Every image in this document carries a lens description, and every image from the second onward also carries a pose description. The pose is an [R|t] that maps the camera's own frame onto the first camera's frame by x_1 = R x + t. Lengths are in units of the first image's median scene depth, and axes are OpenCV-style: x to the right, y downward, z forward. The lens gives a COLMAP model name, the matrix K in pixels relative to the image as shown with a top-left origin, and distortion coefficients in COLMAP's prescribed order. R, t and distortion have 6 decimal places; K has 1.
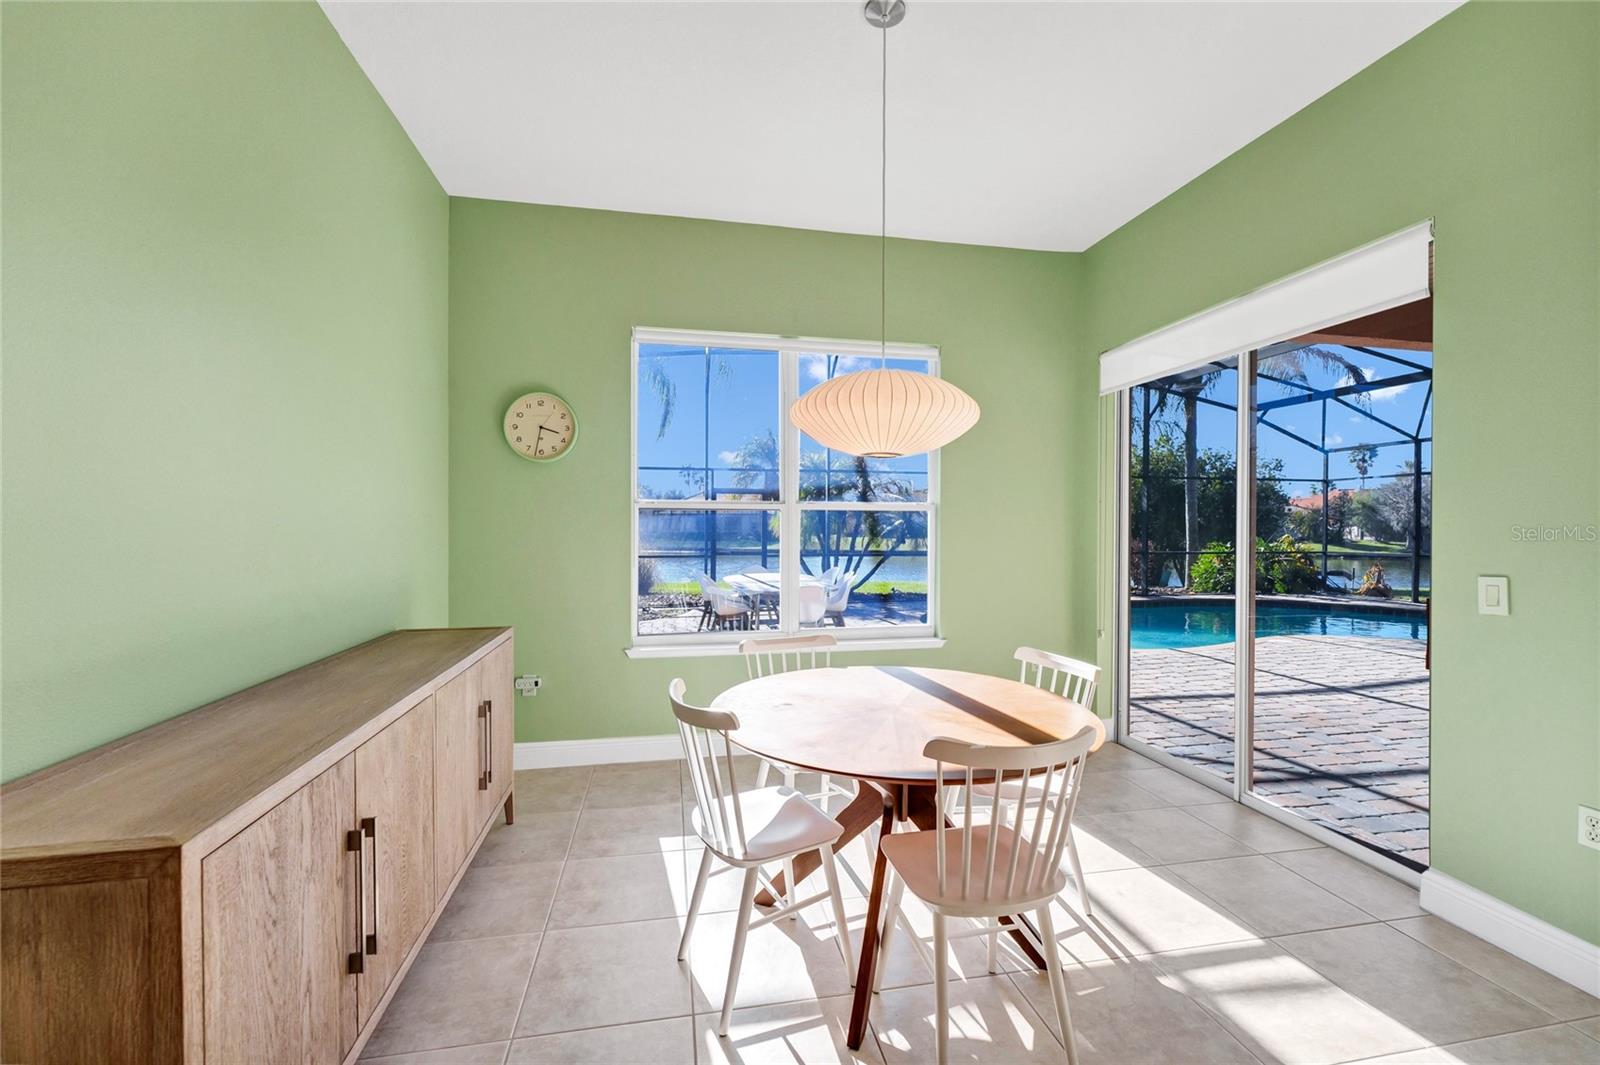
lens RADIAL K [[656.4, 0, 798.7], [0, 656.4, 530.5], [0, 0, 1]] dist [-0.002851, 0.000511]
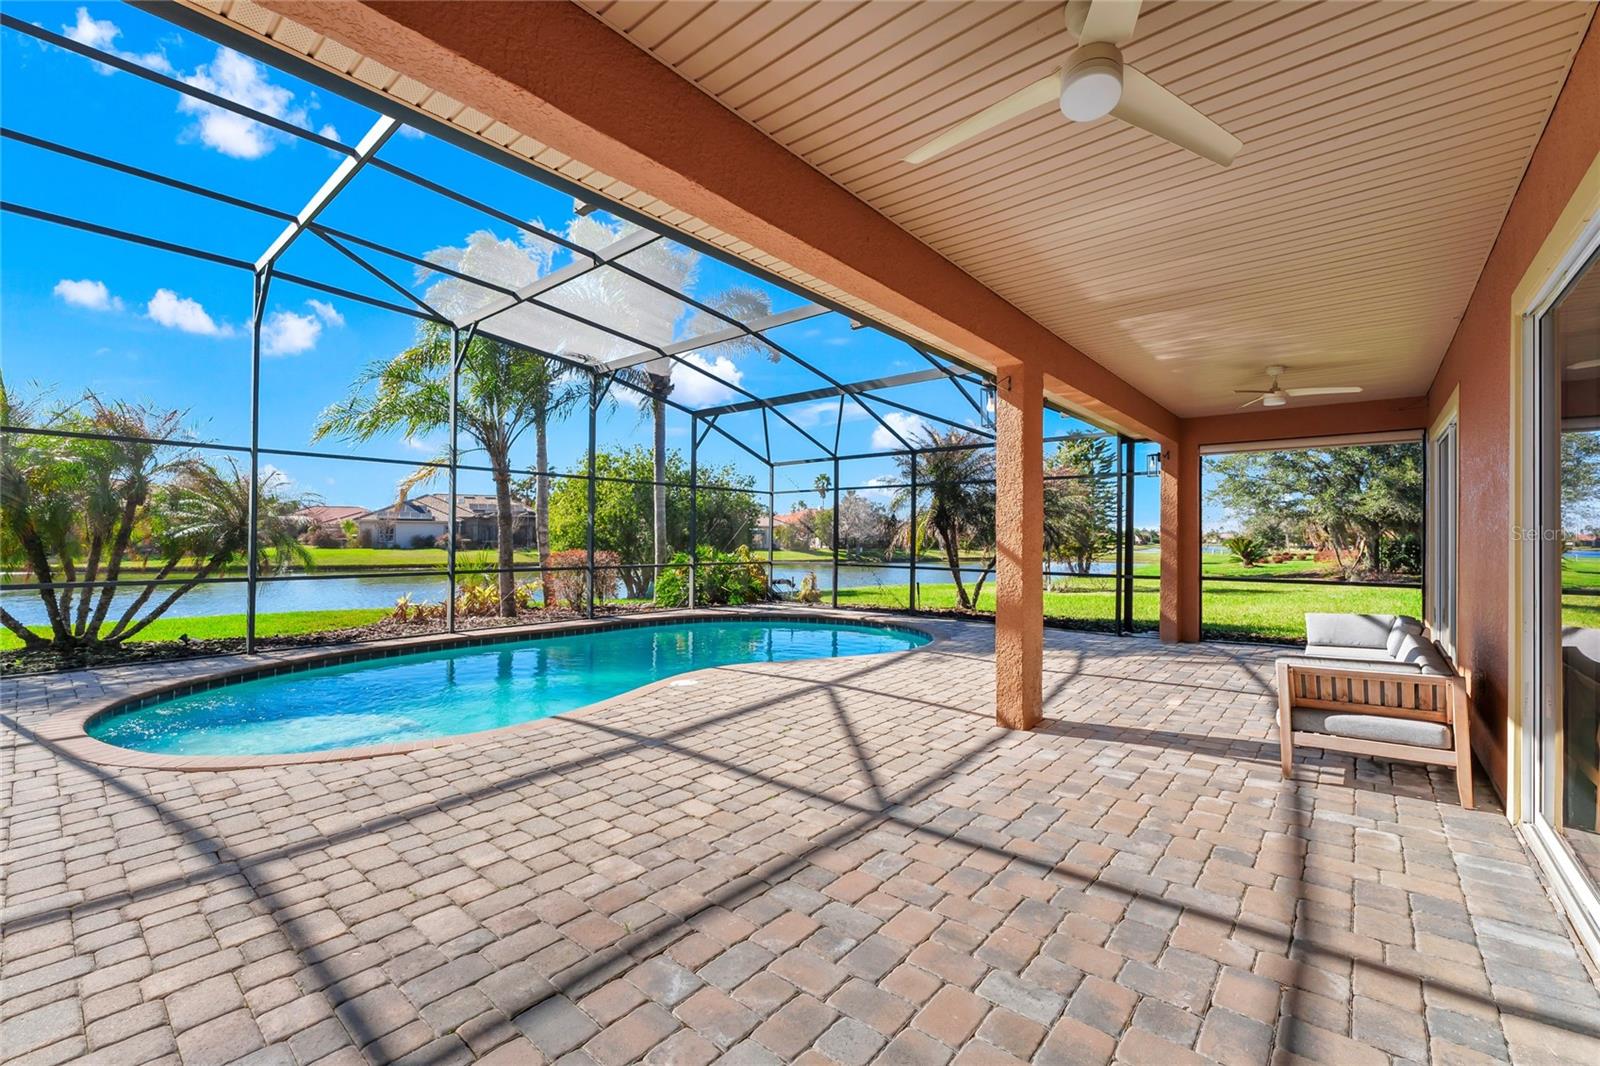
lens RADIAL K [[670.7, 0, 803.8], [0, 670.7, 535.0], [0, 0, 1]] dist [-0.001947, -0.000224]
pose [[0.774312, -0.000099, 0.632804, 0.176884], [0.007742, 0.999927, -0.009317, 0.001693], [-0.632757, 0.012113, 0.774256, 0.151149]]
